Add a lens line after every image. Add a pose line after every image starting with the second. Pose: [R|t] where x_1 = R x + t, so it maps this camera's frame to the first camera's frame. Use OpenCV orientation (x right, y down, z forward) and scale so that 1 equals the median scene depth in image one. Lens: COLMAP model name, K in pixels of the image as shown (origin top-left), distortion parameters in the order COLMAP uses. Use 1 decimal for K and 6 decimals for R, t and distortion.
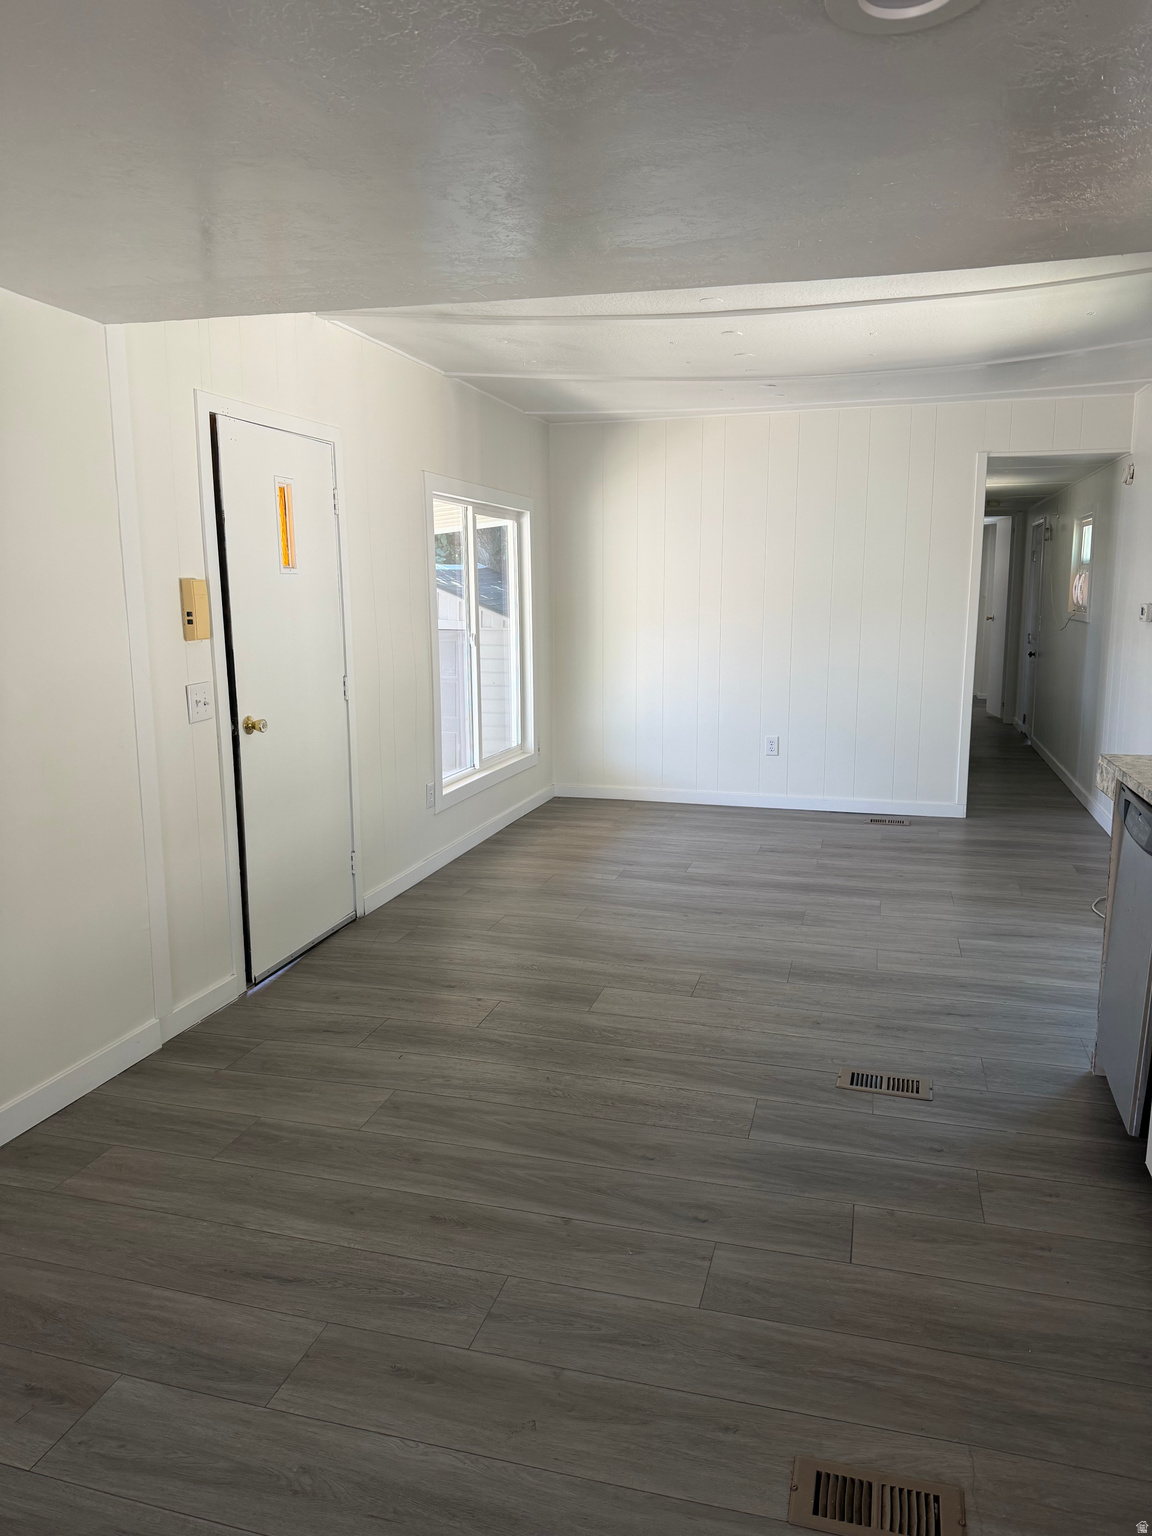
lens RADIAL K [[1066.5, 0, 576.0], [0, 1066.5, 768.0], [0, 0, 1]] dist [-0.040701, -0.000354]
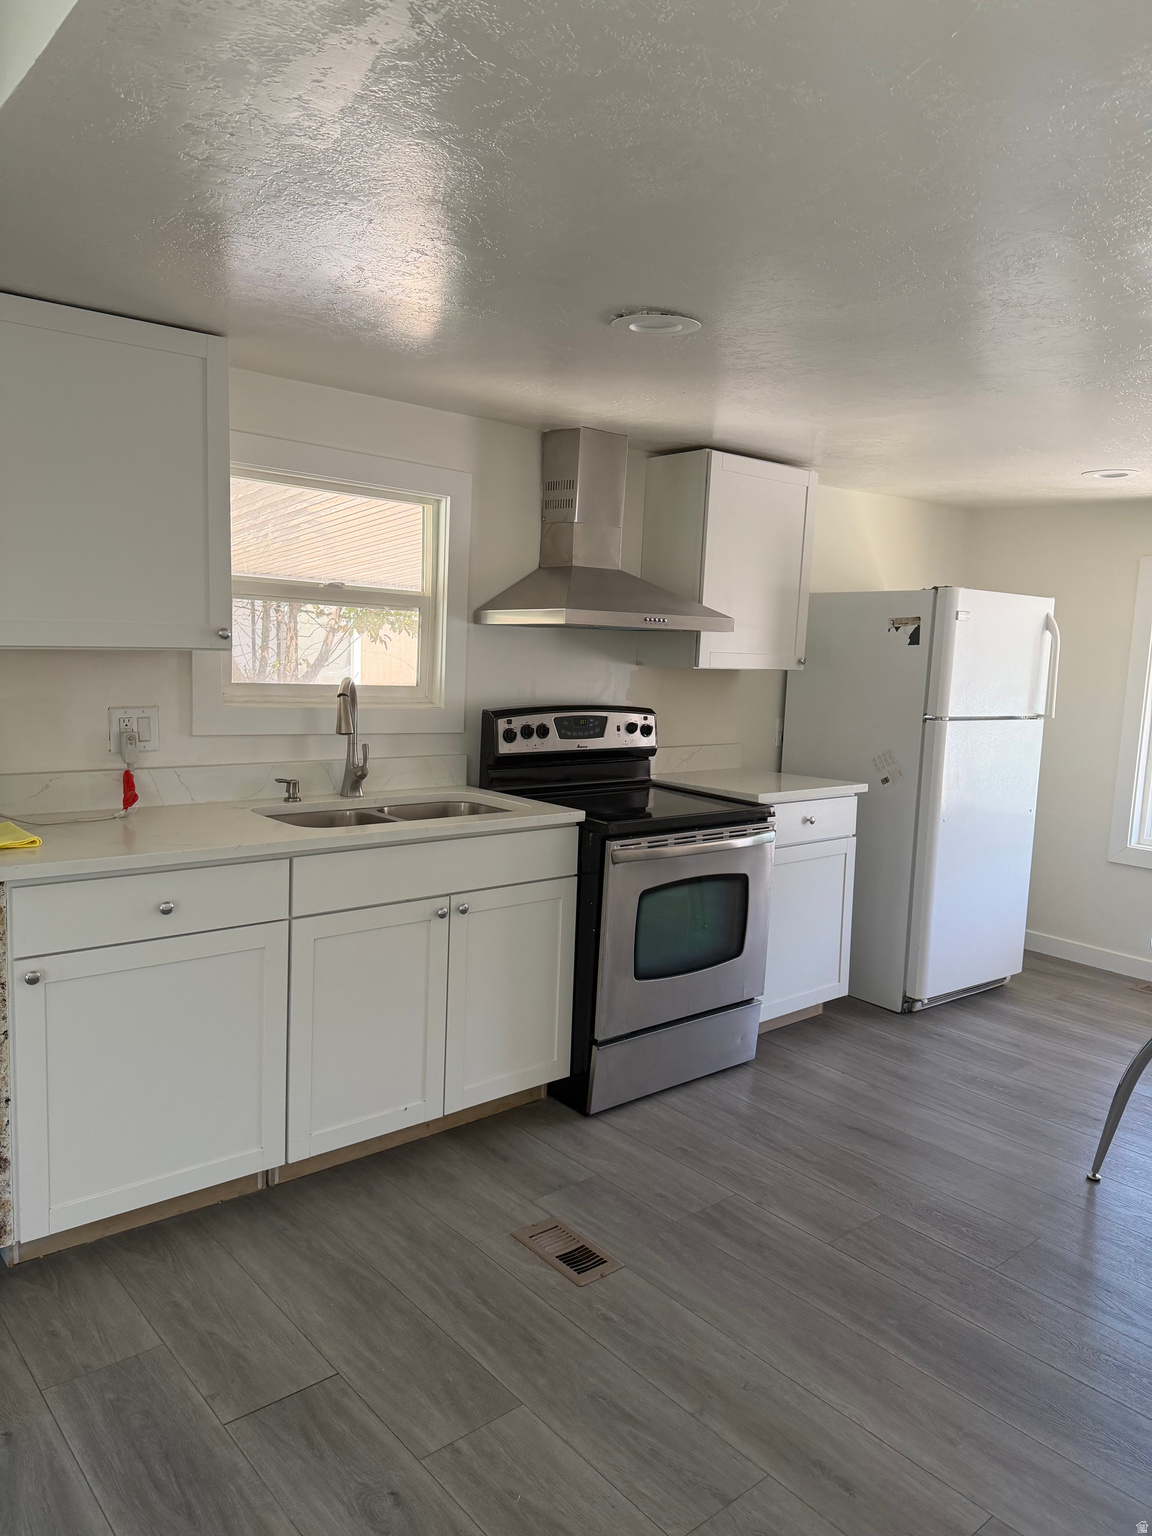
lens RADIAL K [[1088.9, 0, 569.2], [0, 1088.9, 767.0], [0, 0, 1]] dist [0.102616, -0.110862]
pose [[-0.829859, -0.096373, 0.549588, -0.369538], [0.052820, 0.966979, 0.249321, -0.259342], [-0.555468, 0.235930, -0.797366, 1.468250]]
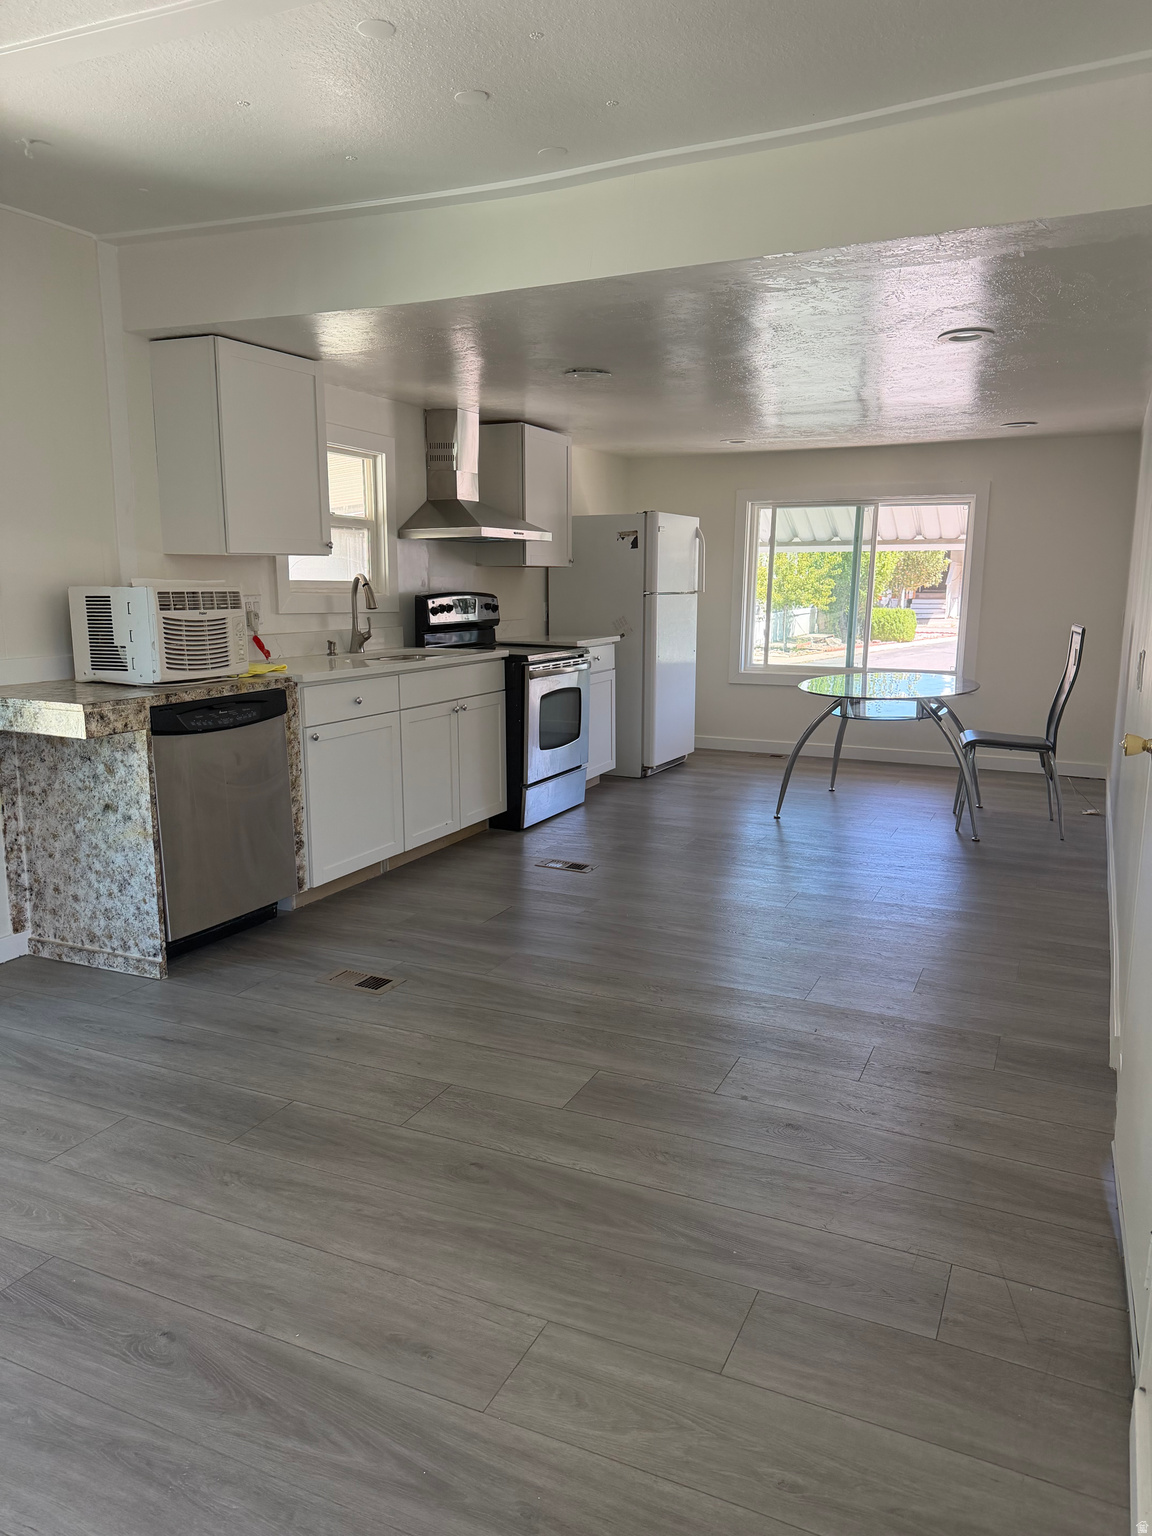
lens RADIAL K [[1088.9, 0, 569.2], [0, 1088.9, 767.0], [0, 0, 1]] dist [0.102616, -0.110862]
pose [[-0.986475, -0.030047, 0.161134, -0.137995], [0.024766, 0.944446, 0.327734, -0.379050], [-0.162030, 0.327292, -0.930928, 2.580128]]
